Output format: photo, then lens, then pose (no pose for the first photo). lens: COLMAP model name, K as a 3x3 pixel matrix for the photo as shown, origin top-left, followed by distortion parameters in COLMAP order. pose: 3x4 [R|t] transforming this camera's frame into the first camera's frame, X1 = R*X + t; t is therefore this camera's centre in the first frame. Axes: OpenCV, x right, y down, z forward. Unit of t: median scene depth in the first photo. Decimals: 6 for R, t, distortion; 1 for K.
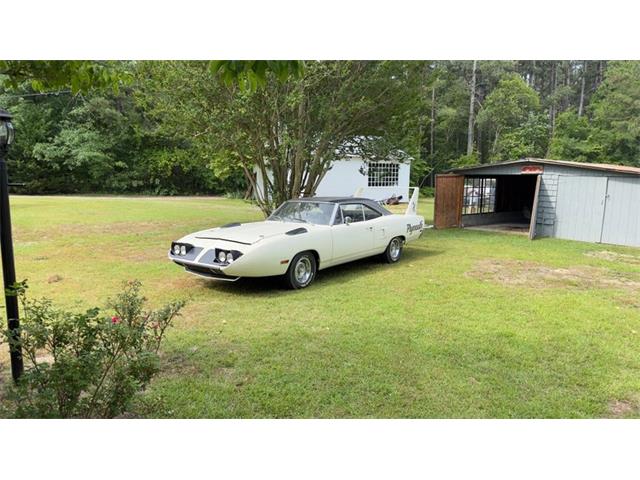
lens RADIAL K [[454.5, 0, 320.0], [0, 454.5, 240.0], [0, 0, 1]] dist [0.088005, -0.108478]
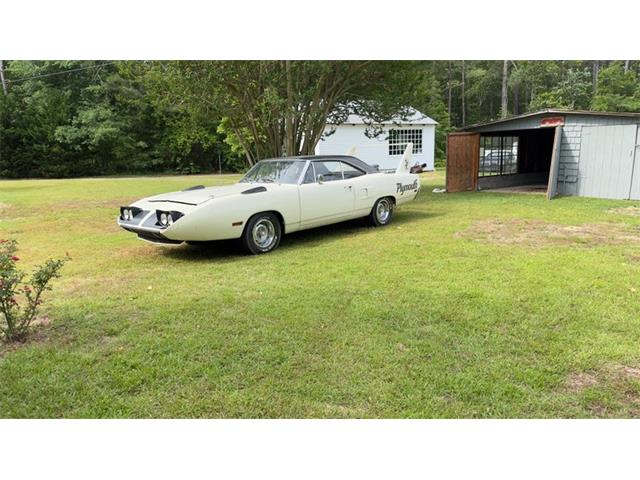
lens RADIAL K [[454.5, 0, 320.0], [0, 454.5, 240.0], [0, 0, 1]] dist [0.088005, -0.108478]
pose [[0.996400, -0.028987, -0.079664, 0.076837], [0.032939, 0.998267, 0.048759, 0.020660], [0.078113, -0.051208, 0.995629, 0.055771]]
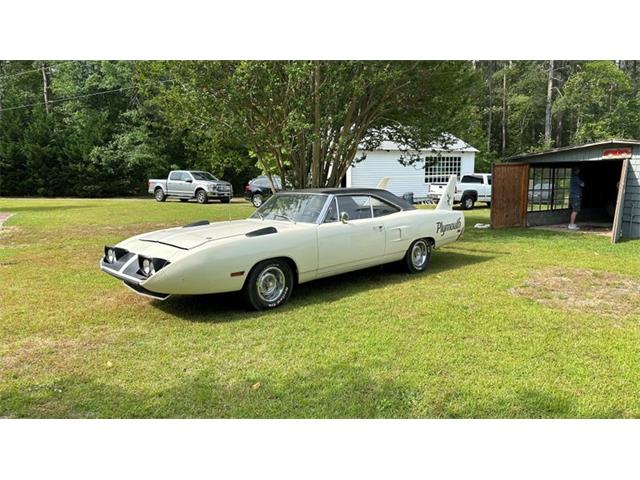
lens RADIAL K [[458.6, 0, 320.0], [0, 458.6, 240.0], [0, 0, 1]] dist [0.058688, -0.056520]
pose [[0.989205, -0.000333, -0.146535, 0.078540], [-0.000134, 0.999995, -0.003175, -0.001600], [0.146535, 0.003160, 0.989200, 0.145563]]
